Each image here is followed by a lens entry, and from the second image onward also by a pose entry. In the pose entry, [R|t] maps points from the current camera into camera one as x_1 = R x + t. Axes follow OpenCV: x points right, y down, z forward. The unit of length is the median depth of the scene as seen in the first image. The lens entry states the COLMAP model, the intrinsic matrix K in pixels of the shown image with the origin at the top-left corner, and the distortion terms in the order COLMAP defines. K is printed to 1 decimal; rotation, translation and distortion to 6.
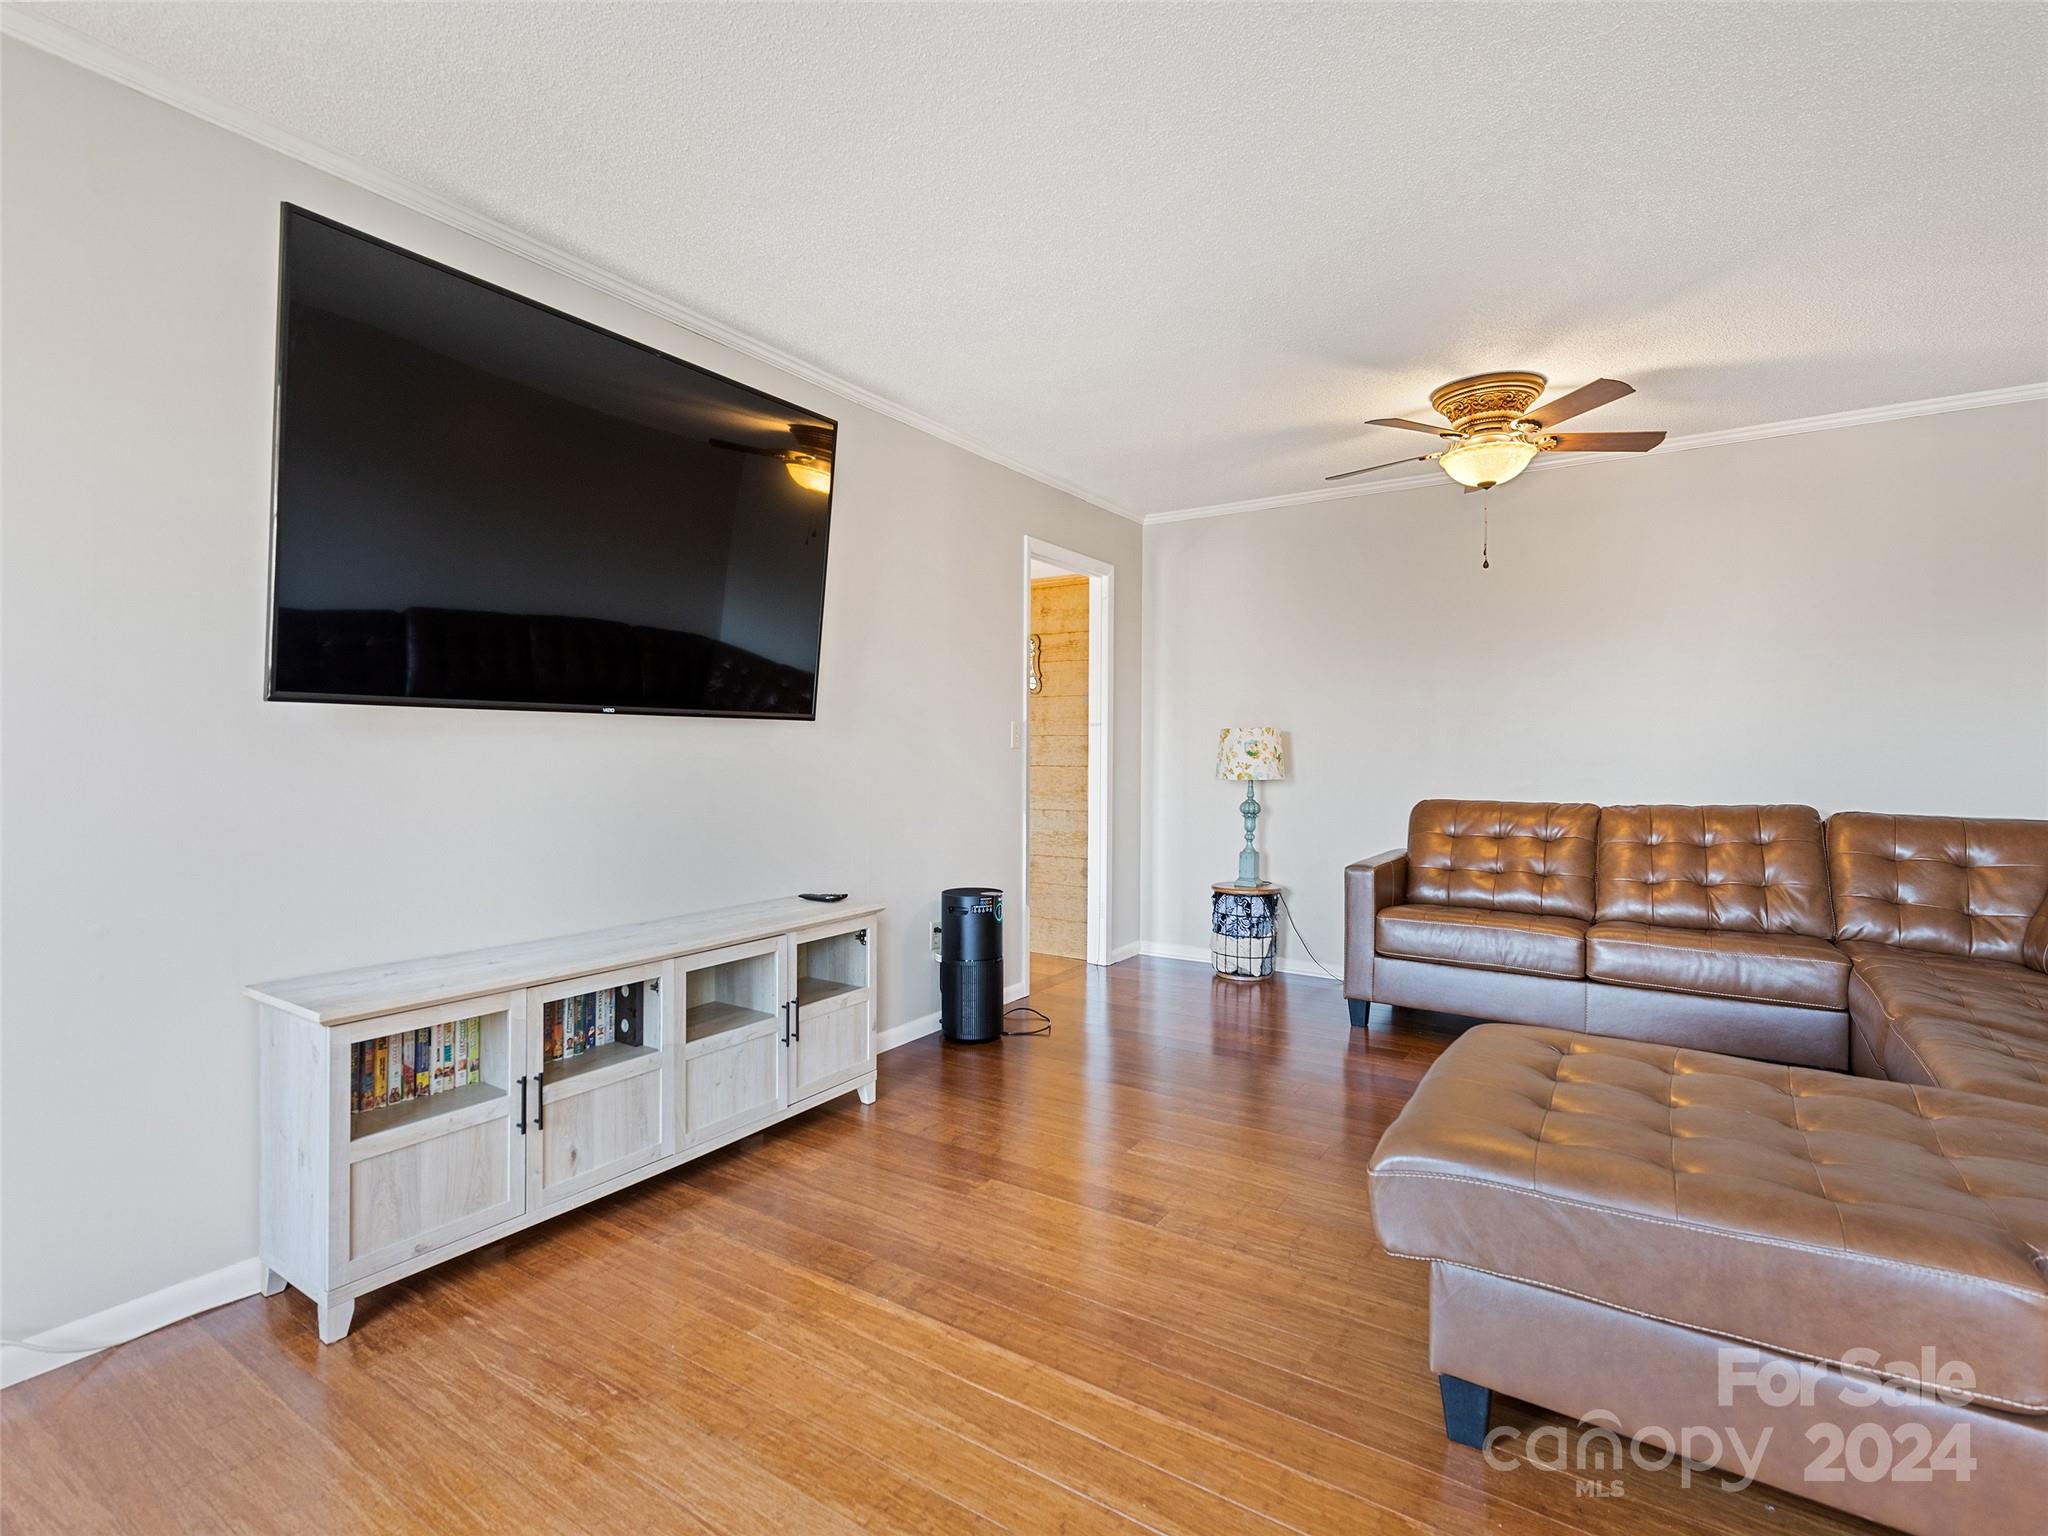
lens RADIAL K [[981.6, 0, 1028.3], [0, 981.6, 764.4], [0, 0, 1]] dist [0.008474, -0.003724]
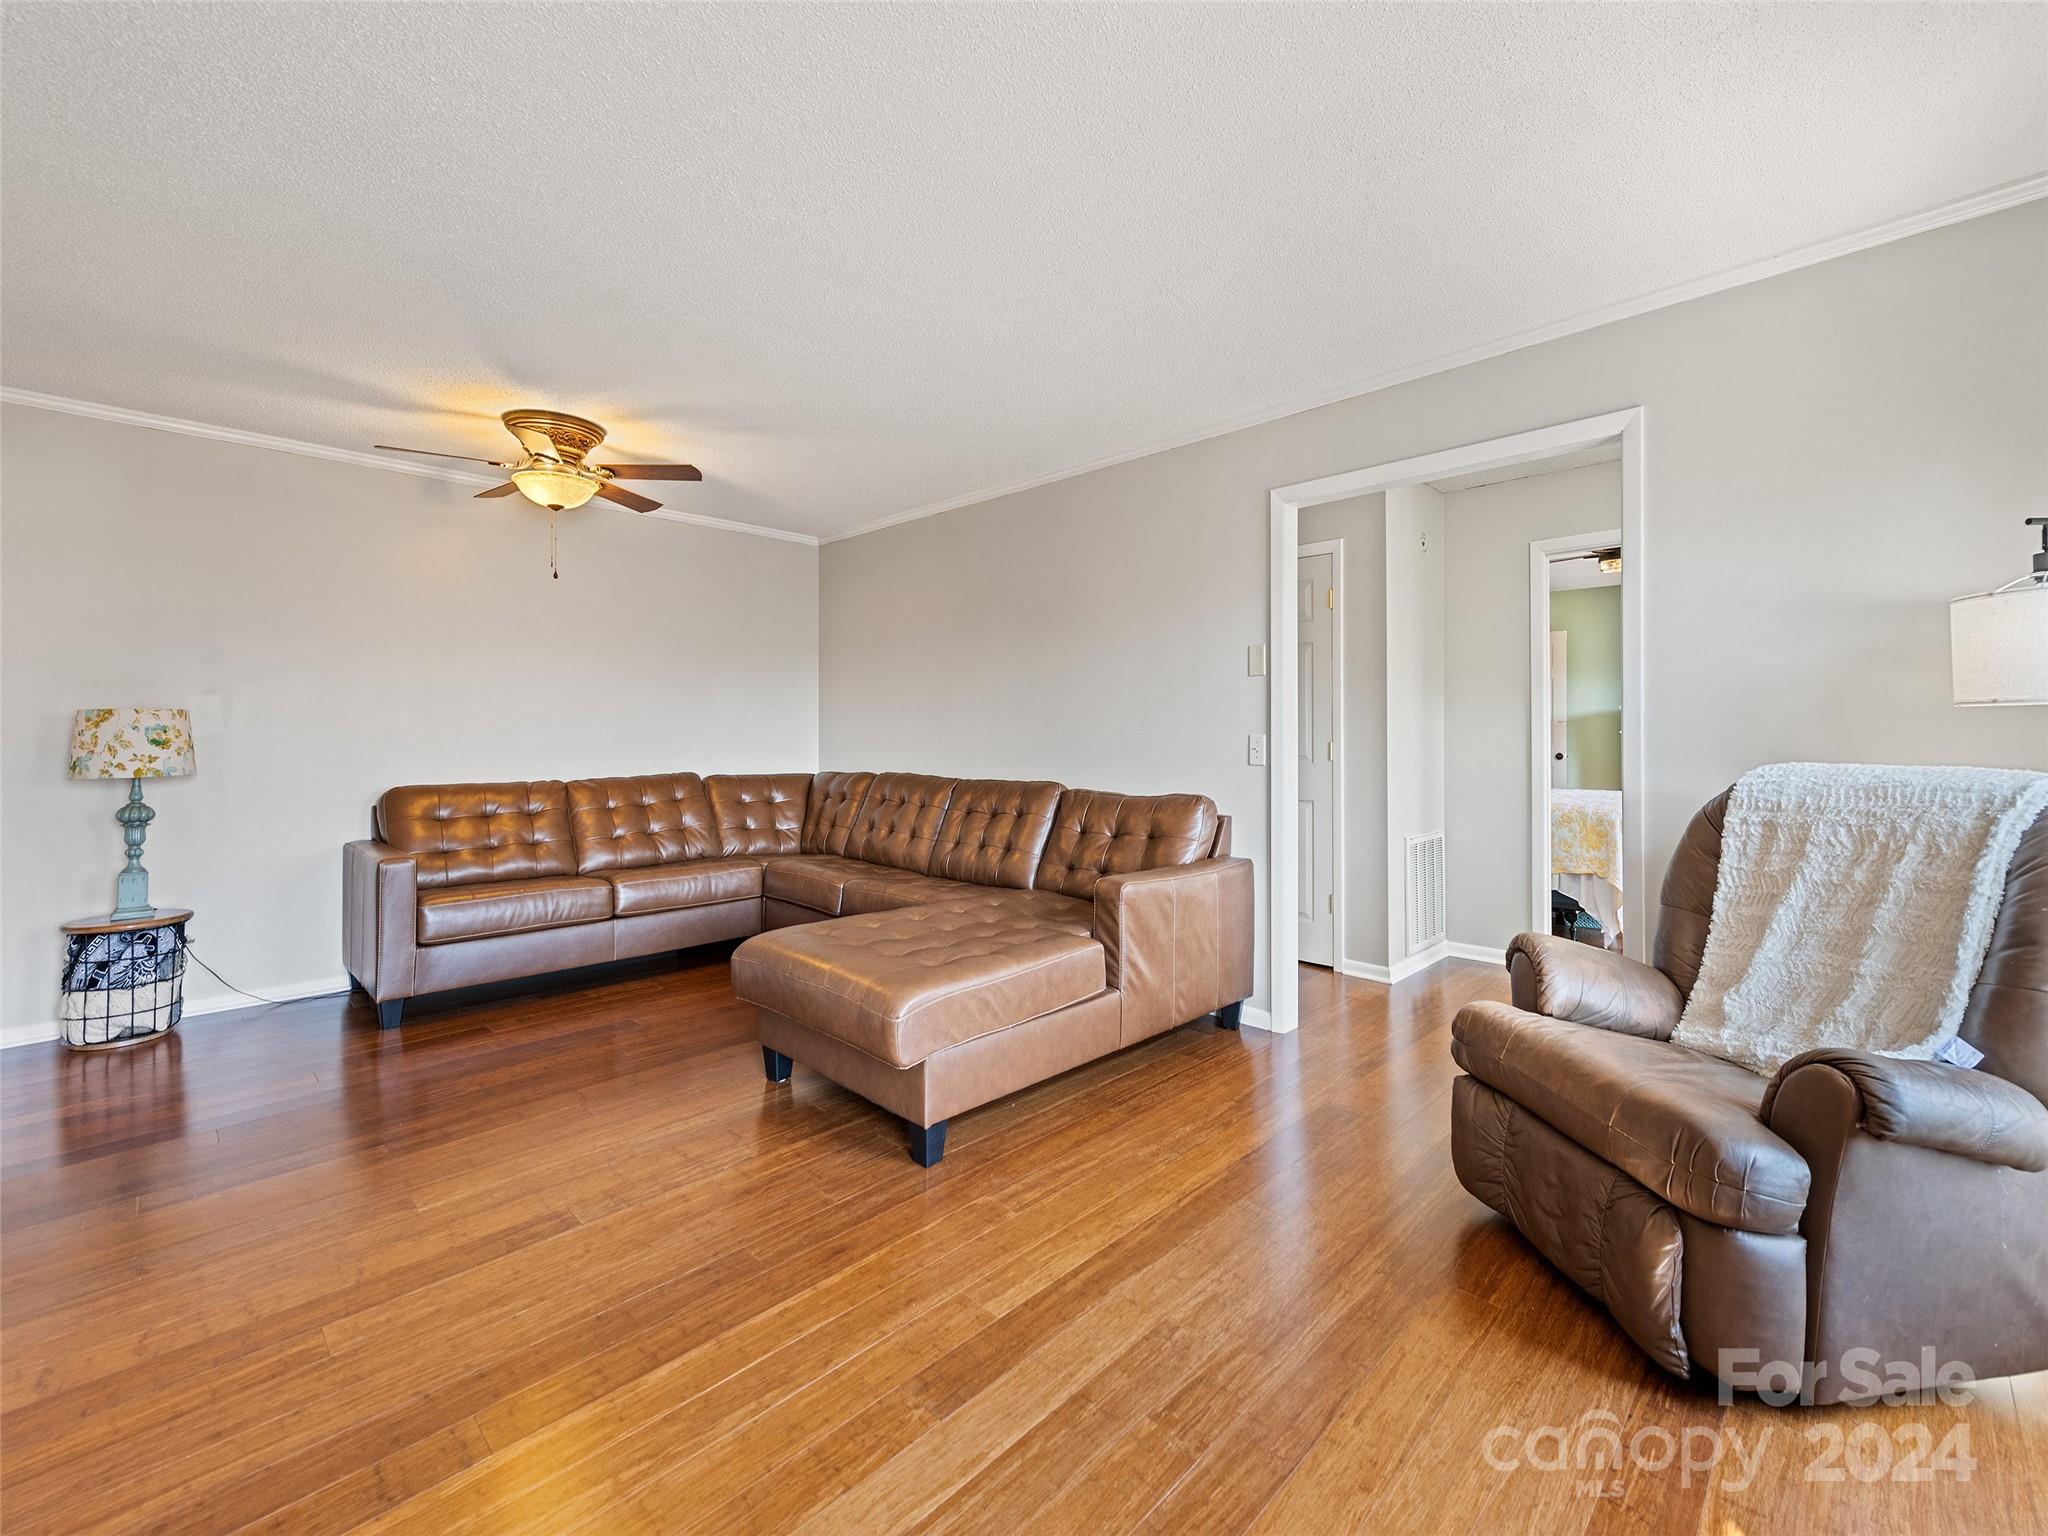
lens RADIAL K [[859.1, 0, 1042.3], [0, 859.1, 741.4], [0, 0, 1]] dist [0.005706, 0.000563]
pose [[0.174864, -0.012073, 0.984519, -0.423562], [0.016664, 0.999818, 0.009301, -0.009020], [-0.984452, 0.014779, 0.175034, 0.260251]]
